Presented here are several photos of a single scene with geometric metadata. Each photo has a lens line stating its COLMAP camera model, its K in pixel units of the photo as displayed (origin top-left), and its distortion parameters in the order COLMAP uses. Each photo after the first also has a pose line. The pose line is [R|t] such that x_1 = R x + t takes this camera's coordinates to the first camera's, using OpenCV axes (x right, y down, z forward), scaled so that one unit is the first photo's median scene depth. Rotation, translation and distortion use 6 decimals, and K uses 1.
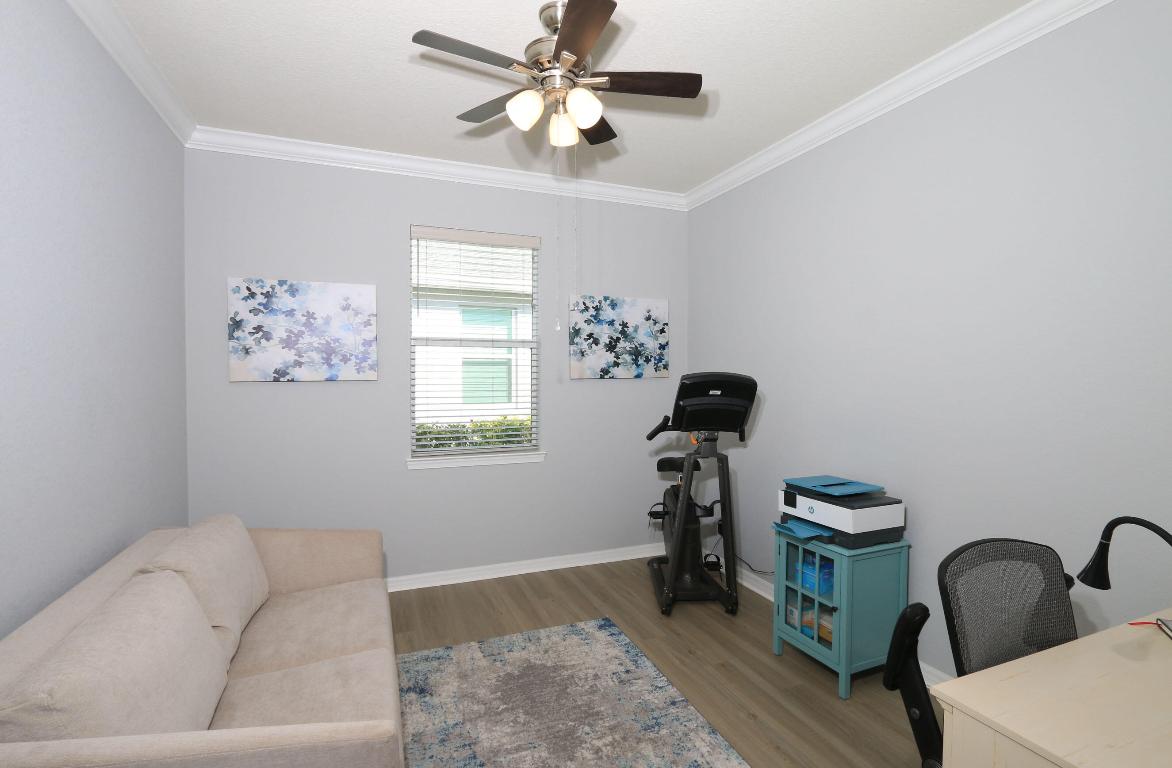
lens RADIAL K [[550.8, 0, 585.7], [0, 550.8, 385.1], [0, 0, 1]] dist [-0.006591, 0.000035]
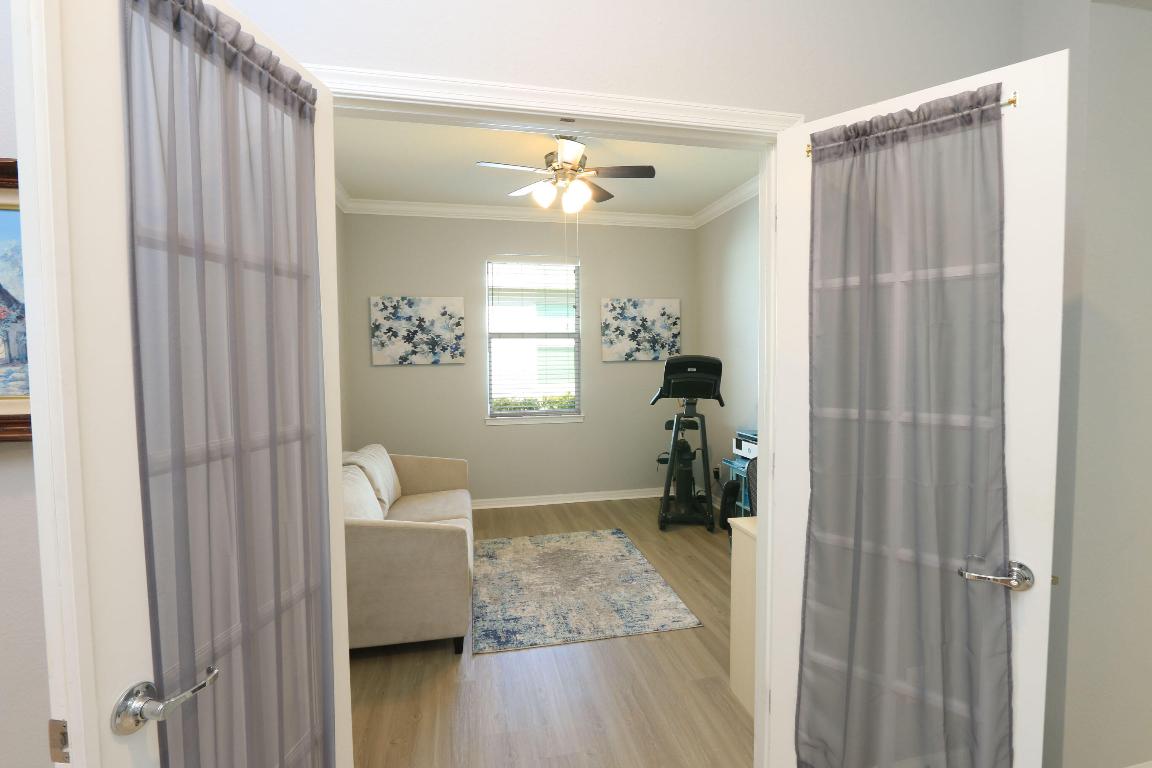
lens RADIAL K [[533.4, 0, 577.6], [0, 533.4, 381.3], [0, 0, 1]] dist [0.003115, 0.000116]
pose [[0.985007, -0.001574, -0.172506, 0.170031], [0.006024, 0.999662, 0.025275, 0.005861], [0.172408, -0.025935, 0.984684, -0.365958]]
